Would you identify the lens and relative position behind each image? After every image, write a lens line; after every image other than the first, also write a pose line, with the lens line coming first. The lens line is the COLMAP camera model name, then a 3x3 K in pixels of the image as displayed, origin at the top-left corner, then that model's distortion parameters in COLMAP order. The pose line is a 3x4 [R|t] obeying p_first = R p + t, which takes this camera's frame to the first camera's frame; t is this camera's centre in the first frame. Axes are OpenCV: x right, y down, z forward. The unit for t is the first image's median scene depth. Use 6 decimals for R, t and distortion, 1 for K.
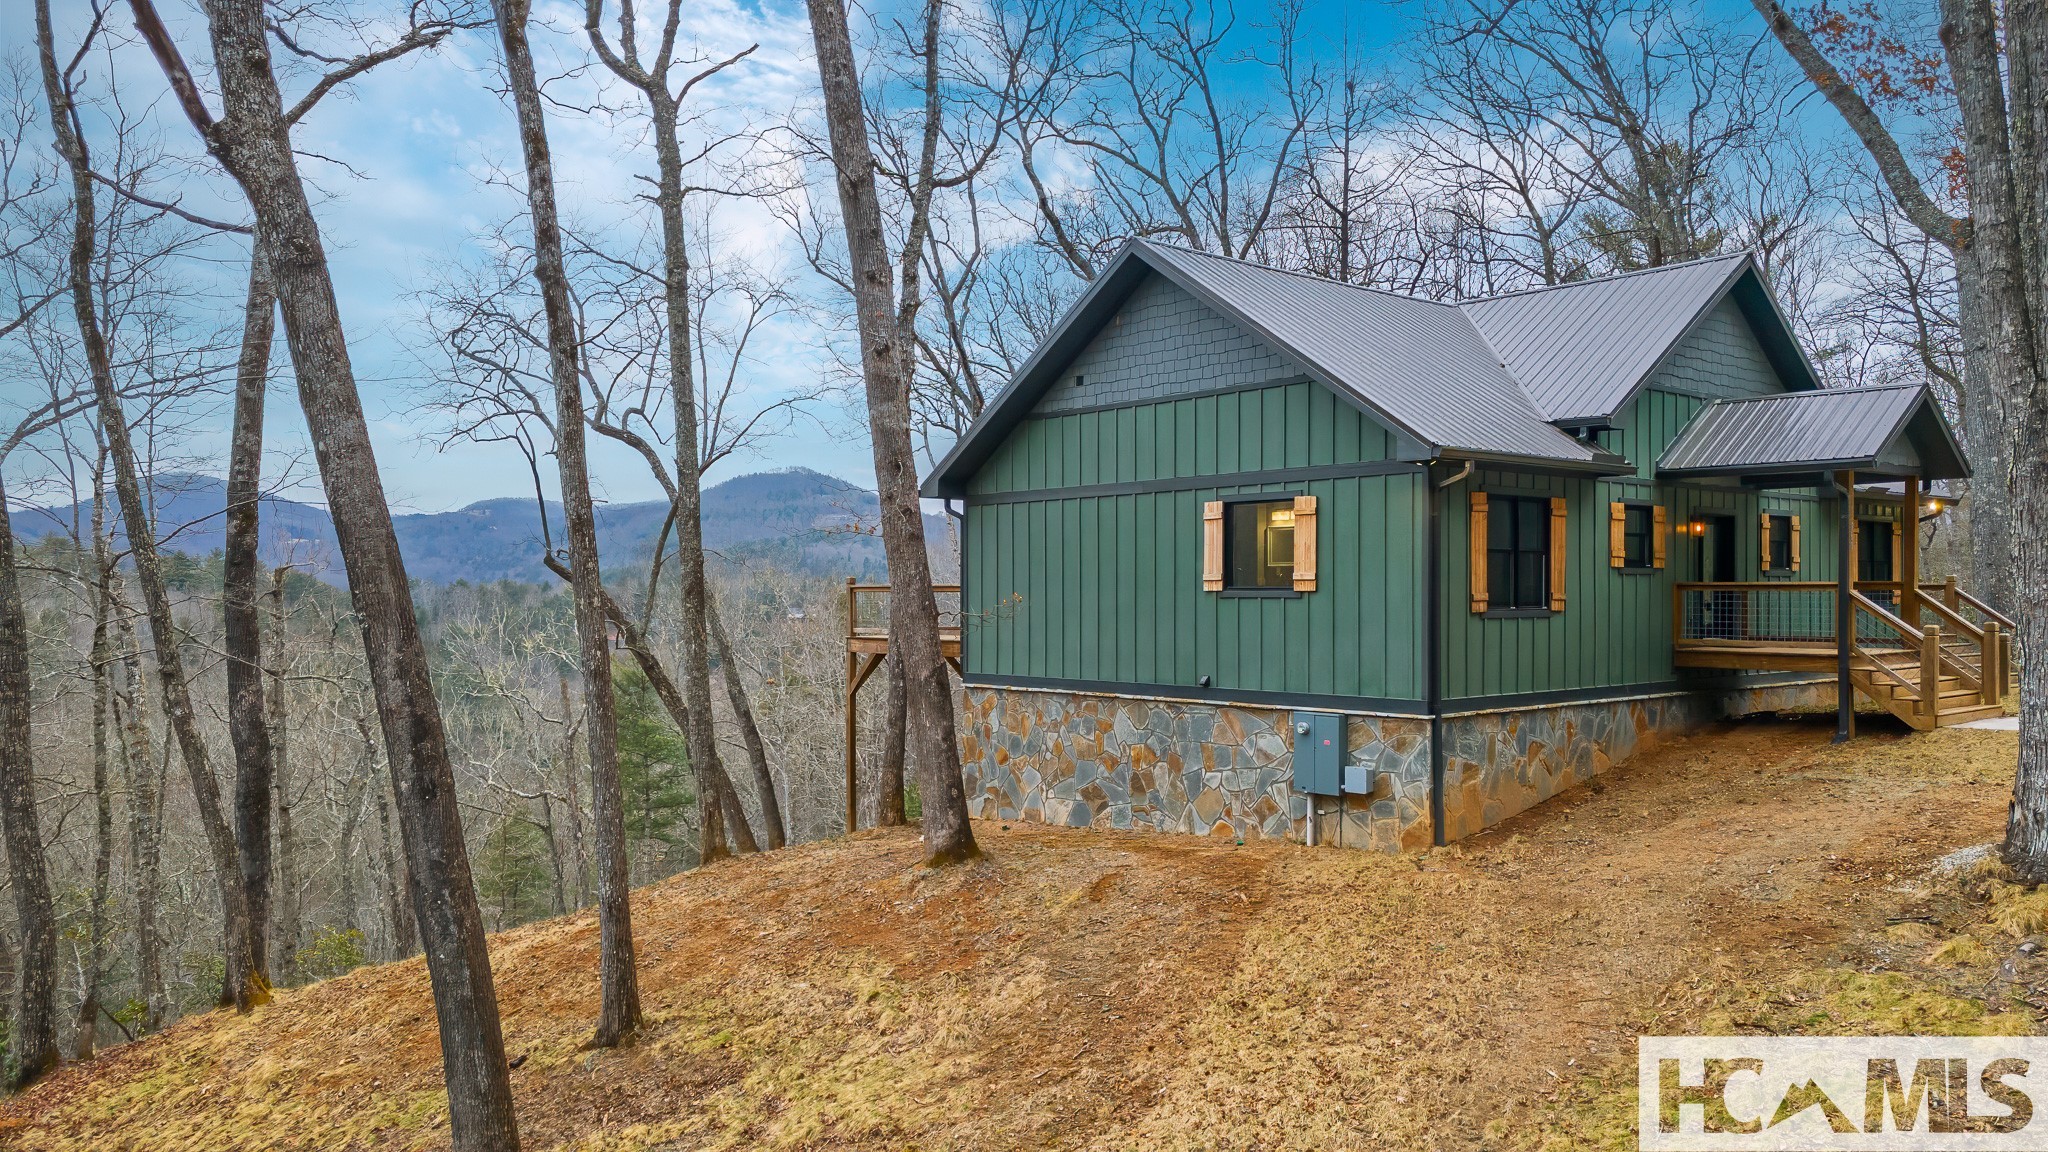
lens RADIAL K [[1486.6, 0, 1013.3], [0, 1486.6, 591.8], [0, 0, 1]] dist [0.032429, 0.079993]
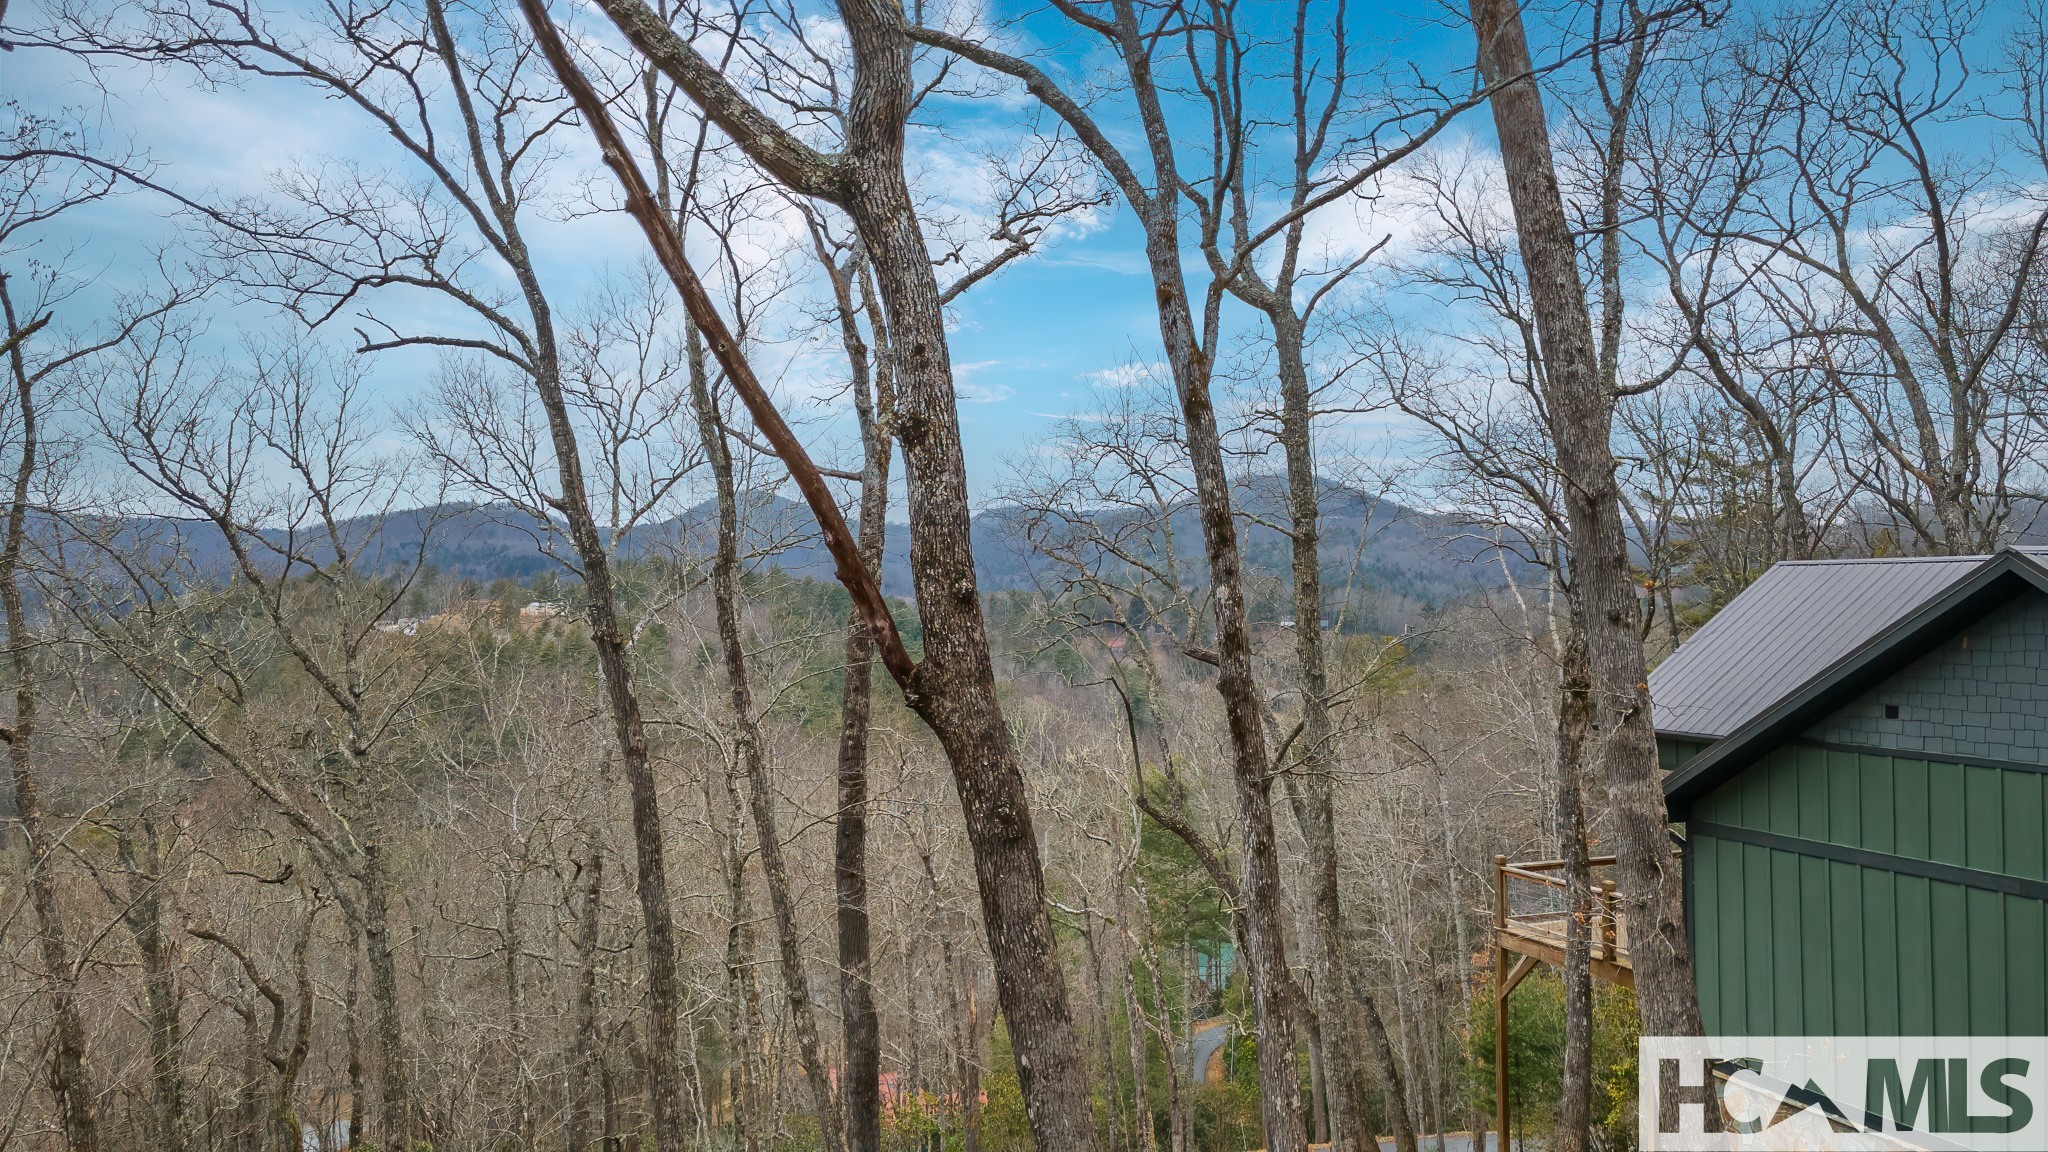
lens RADIAL K [[1485.2, 0, 1015.9], [0, 1485.2, 587.3], [0, 0, 1]] dist [0.021024, 0.077587]
pose [[0.947926, -0.002896, -0.318476, -0.128172], [0.001799, 0.999991, -0.003740, -0.202033], [0.318484, 0.002972, 0.947923, 0.154551]]
